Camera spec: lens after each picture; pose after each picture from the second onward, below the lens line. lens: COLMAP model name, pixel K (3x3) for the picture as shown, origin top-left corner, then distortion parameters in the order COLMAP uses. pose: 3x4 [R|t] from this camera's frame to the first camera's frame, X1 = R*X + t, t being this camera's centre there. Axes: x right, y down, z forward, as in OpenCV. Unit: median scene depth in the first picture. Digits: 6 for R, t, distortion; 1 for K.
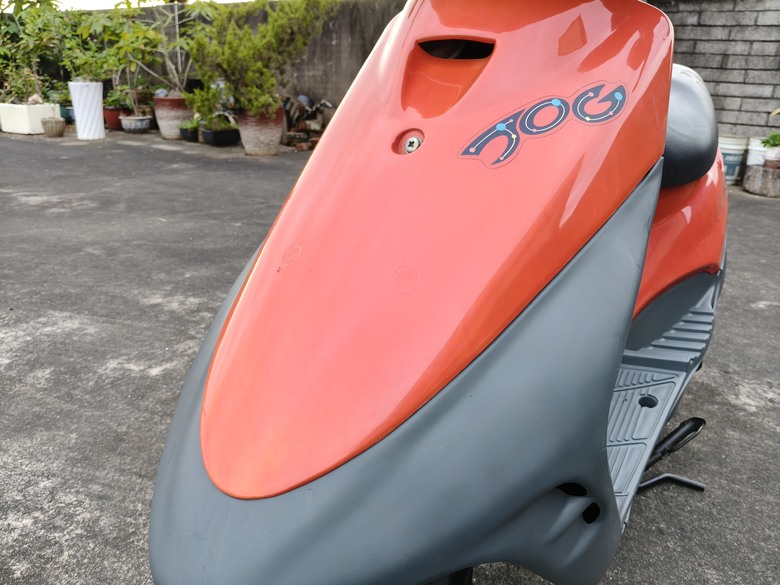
lens RADIAL K [[618.4, 0, 390.0], [0, 618.4, 292.5], [0, 0, 1]] dist [-0.048112, 0.001208]
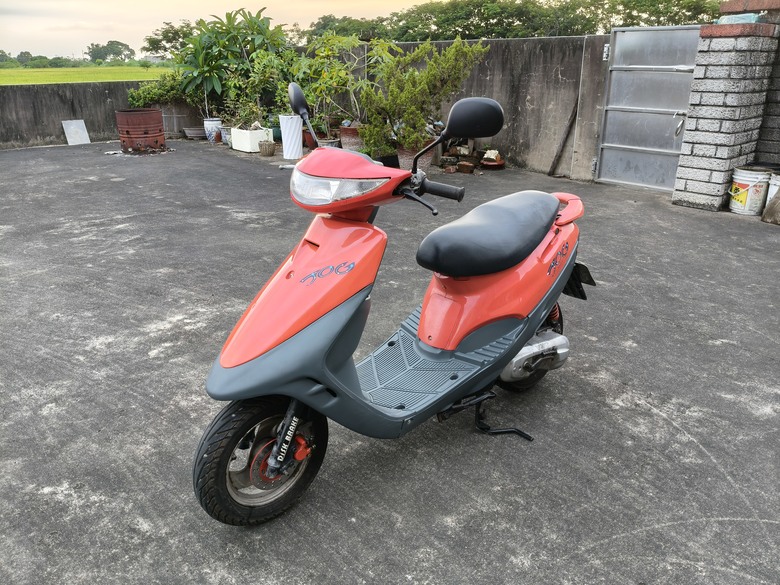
lens RADIAL K [[590.0, 0, 379.3], [0, 590.0, 289.2], [0, 0, 1]] dist [0.005454, -0.001677]
pose [[0.944640, 0.082450, -0.317580, 0.107632], [-0.078614, 0.996594, 0.024899, -0.020628], [0.318551, 0.001445, 0.947904, -0.134262]]
